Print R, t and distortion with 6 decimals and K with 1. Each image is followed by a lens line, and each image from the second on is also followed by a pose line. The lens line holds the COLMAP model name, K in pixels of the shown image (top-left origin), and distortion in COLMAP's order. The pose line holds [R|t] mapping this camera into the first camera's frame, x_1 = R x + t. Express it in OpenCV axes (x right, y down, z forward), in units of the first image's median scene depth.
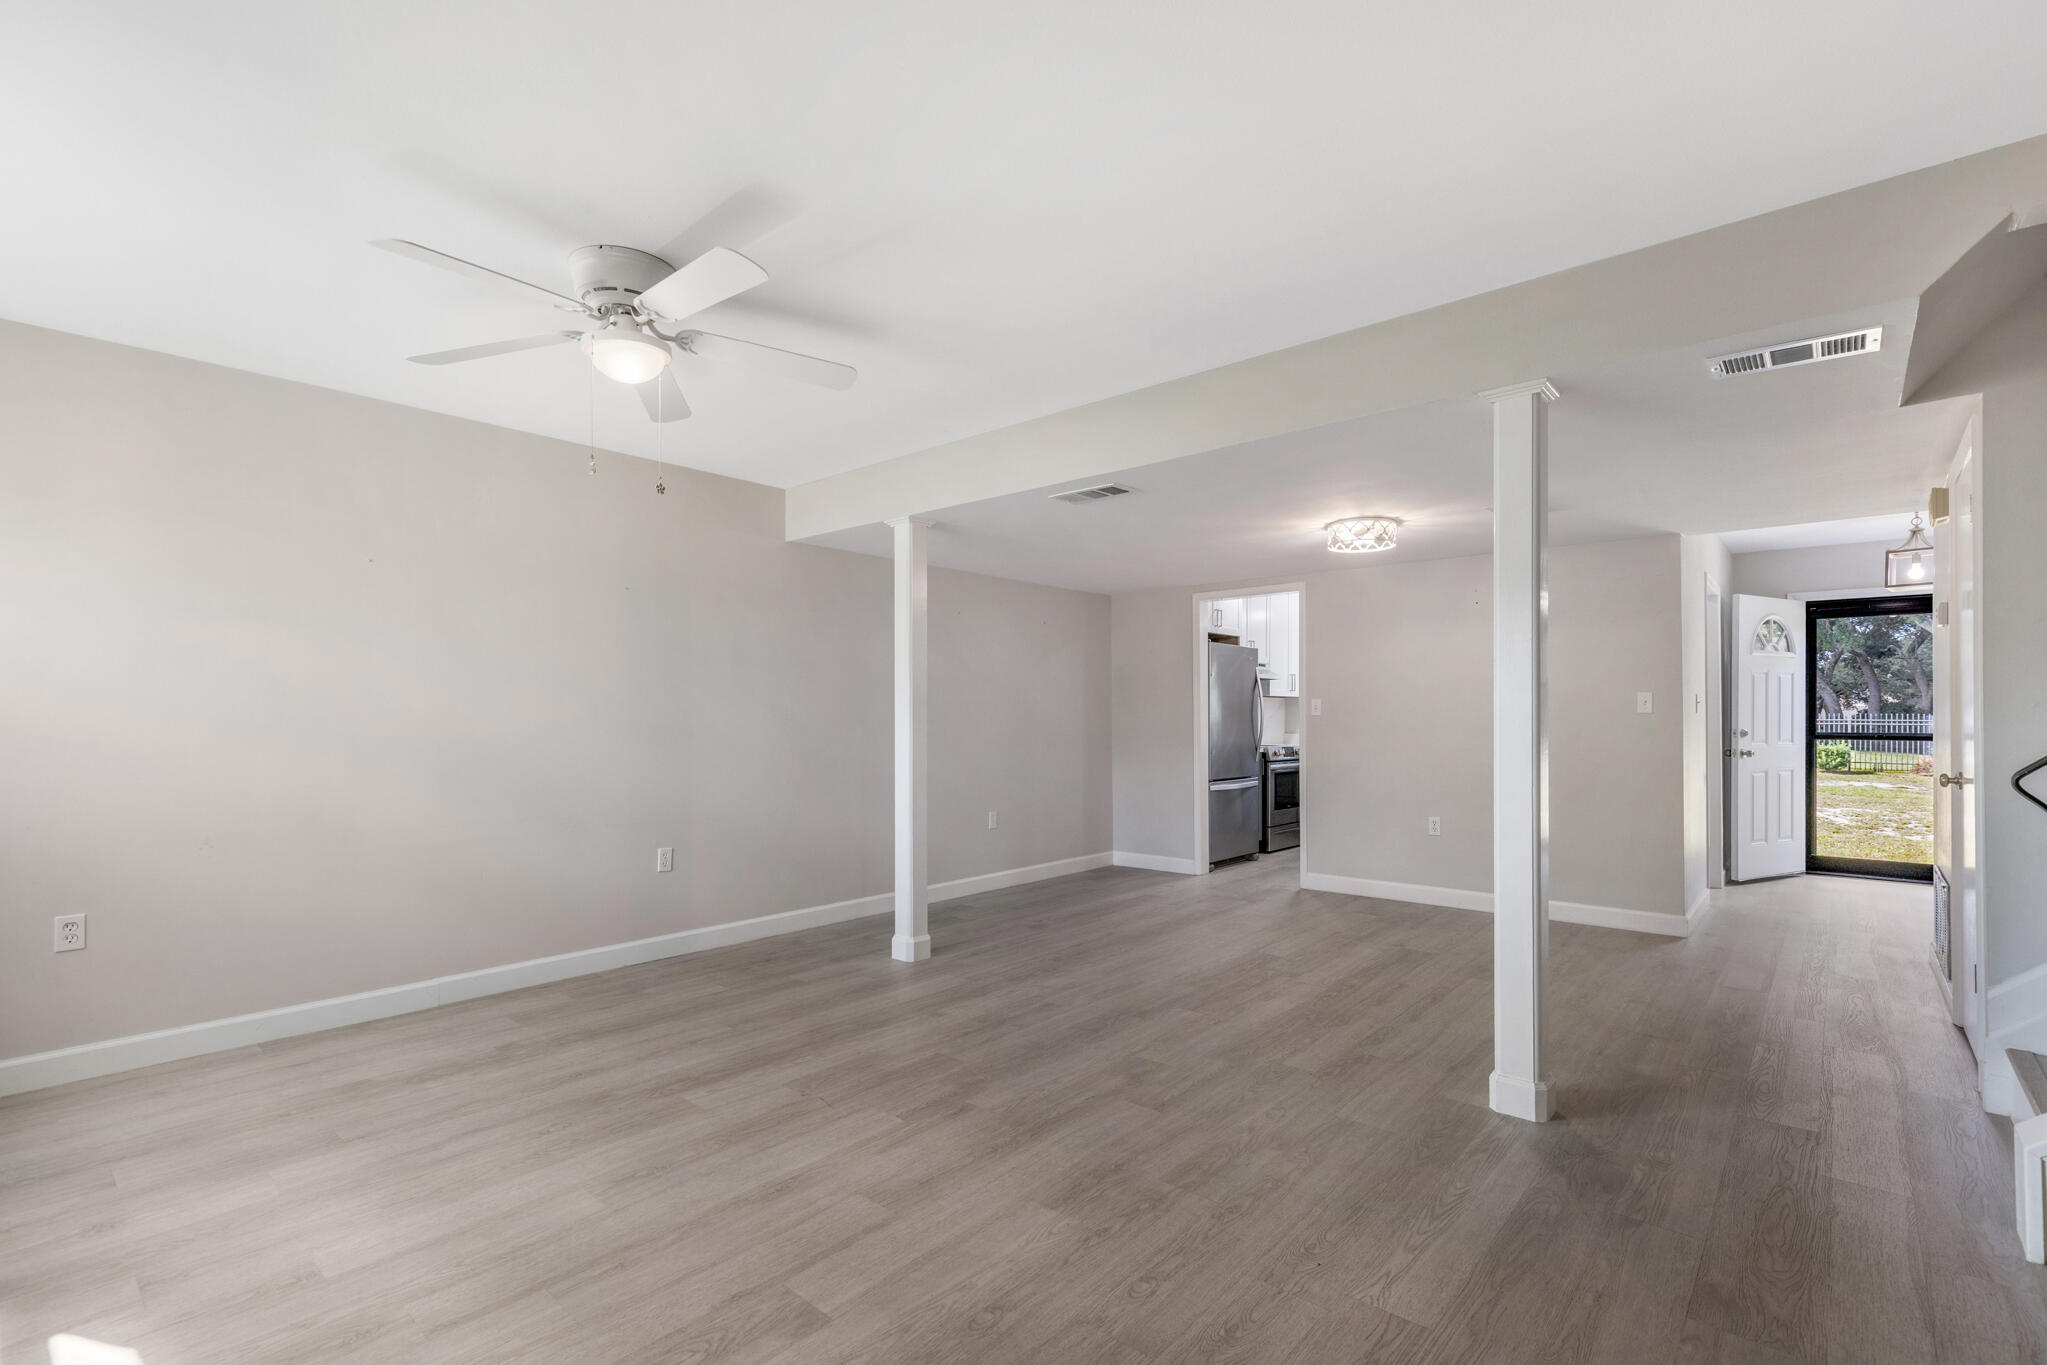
lens RADIAL K [[928.4, 0, 1034.2], [0, 928.4, 722.0], [0, 0, 1]] dist [0.010111, -0.000976]
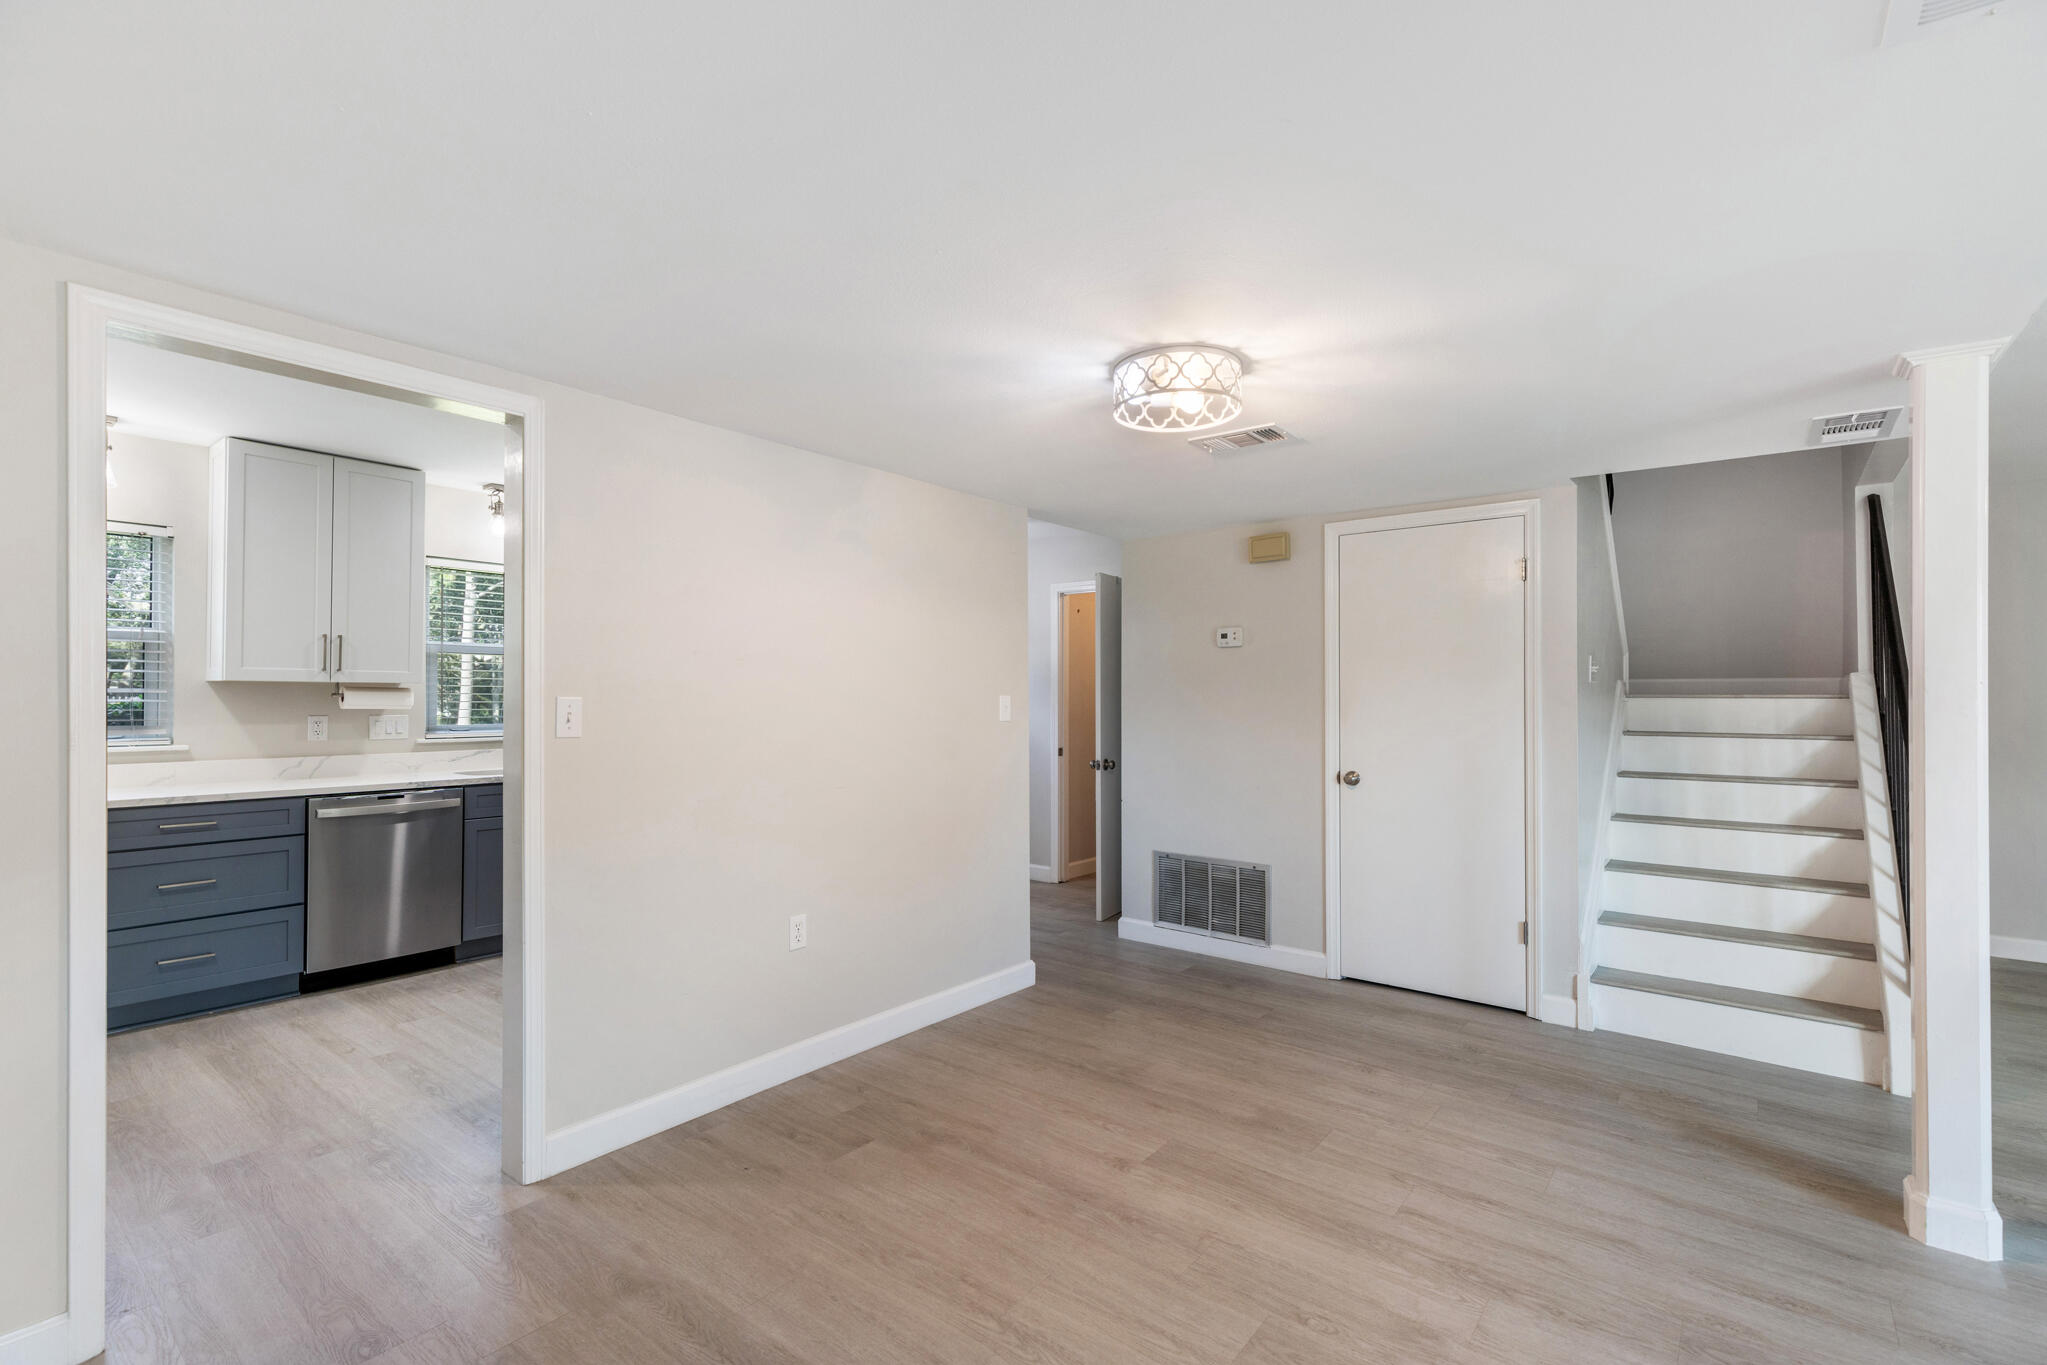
lens RADIAL K [[914.0, 0, 1024.7], [0, 914.0, 685.9], [0, 0, 1]] dist [0.006646, -0.000903]
pose [[-0.041444, 0.013953, 0.999043, -0.191093], [0.001289, 0.999902, -0.013911, -0.042188], [-0.999140, 0.000712, -0.041458, 1.421493]]
